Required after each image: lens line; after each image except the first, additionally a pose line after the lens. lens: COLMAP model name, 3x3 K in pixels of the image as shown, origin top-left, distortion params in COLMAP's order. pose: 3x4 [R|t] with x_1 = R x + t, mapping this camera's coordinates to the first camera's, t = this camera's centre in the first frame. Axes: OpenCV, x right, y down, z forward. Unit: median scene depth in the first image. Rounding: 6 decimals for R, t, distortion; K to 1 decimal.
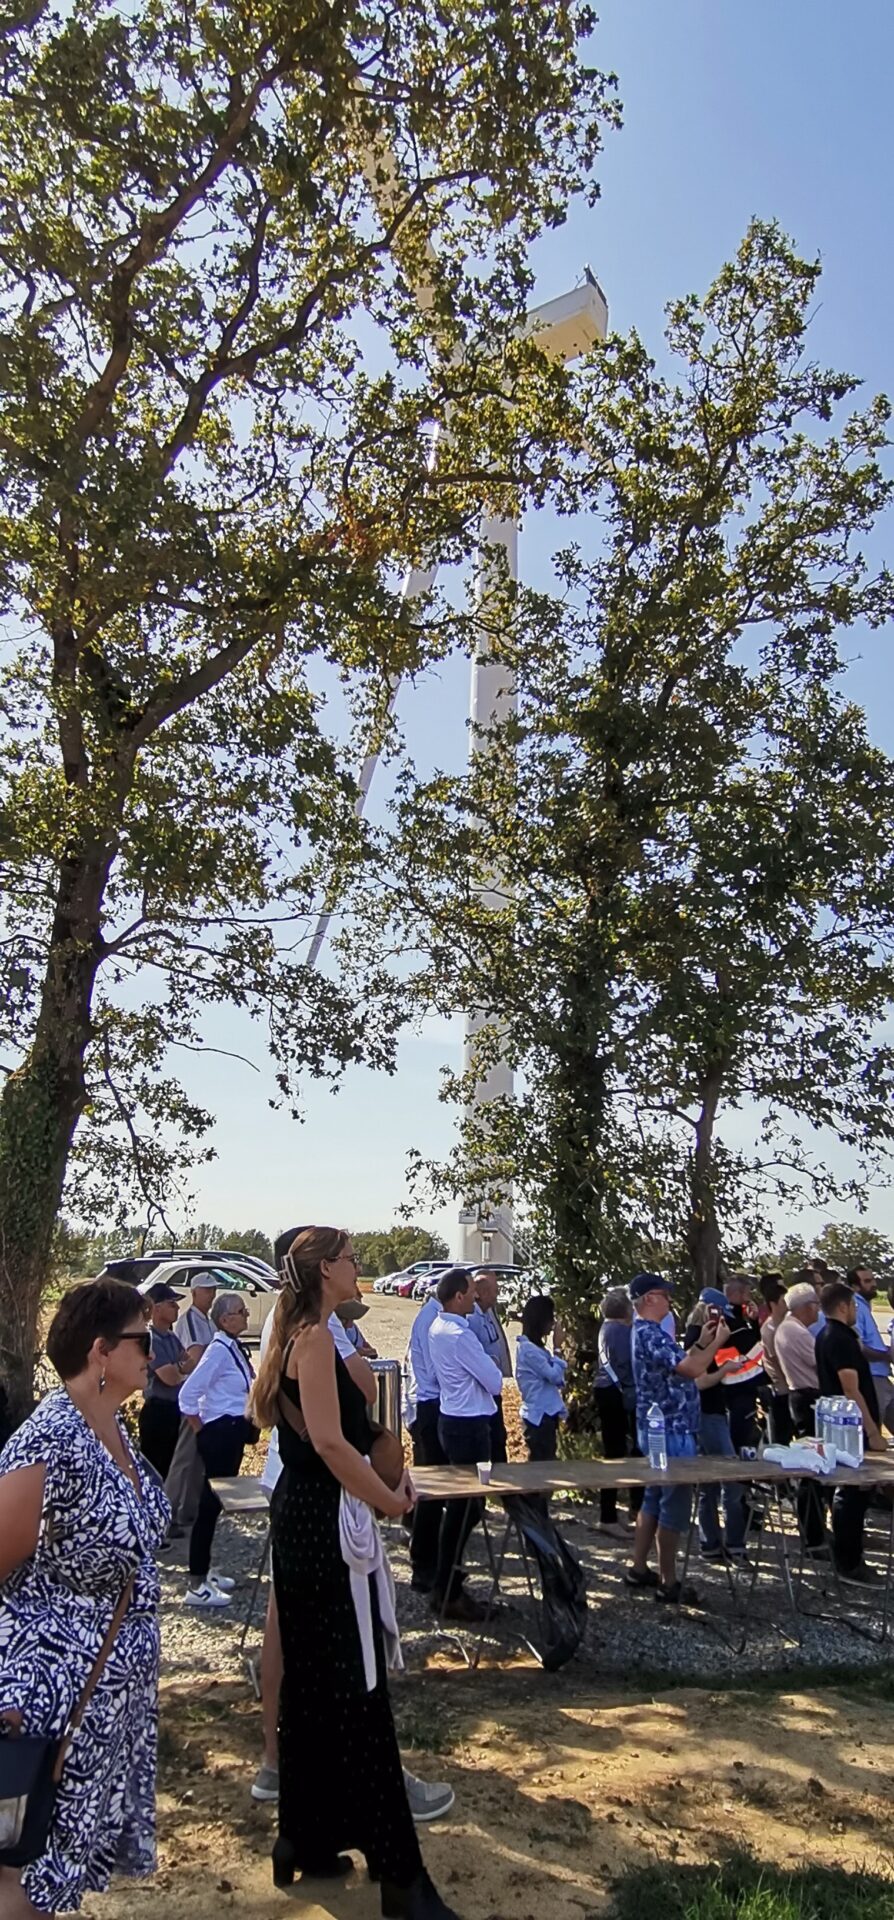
lens RADIAL K [[1132.0, 0, 450.8], [0, 1132.0, 963.0], [0, 0, 1]] dist [0.002253, 0.001466]
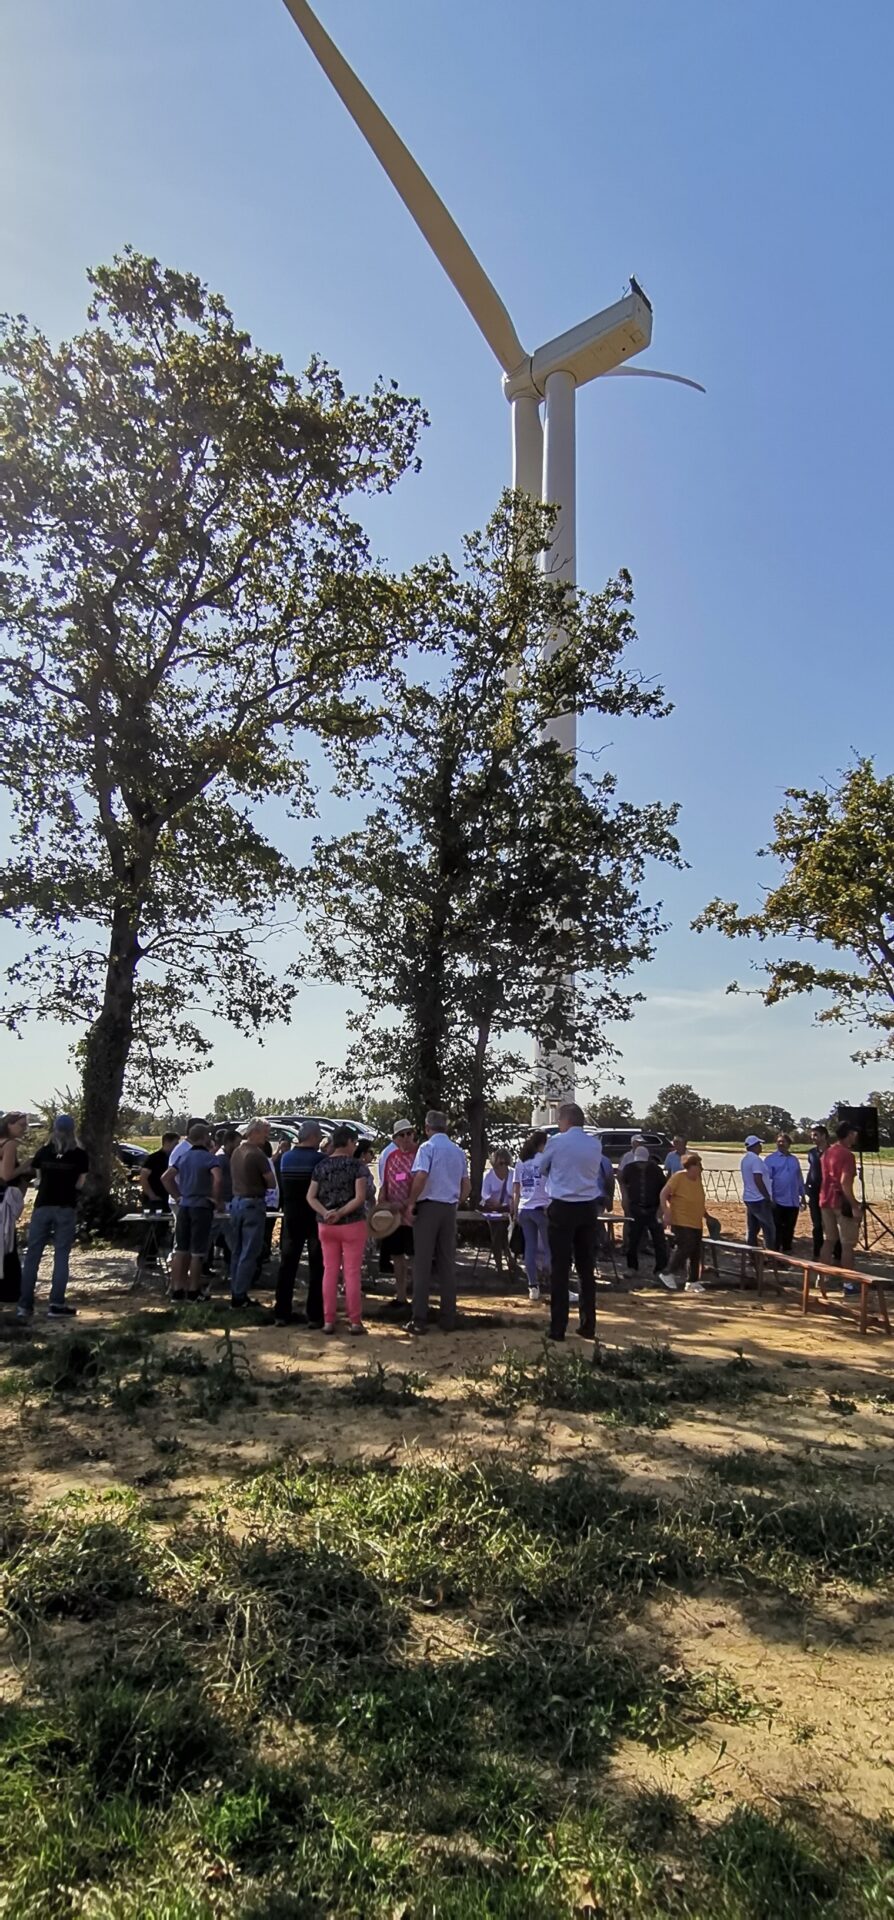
lens RADIAL K [[940.7, 0, 444.8], [0, 940.7, 956.4], [0, 0, 1]] dist [0.036111, -0.026260]
pose [[0.992570, -0.020766, -0.119893, 0.323497], [0.030604, 0.996259, 0.080812, -0.103588], [0.117767, -0.083881, 0.989492, -0.386134]]
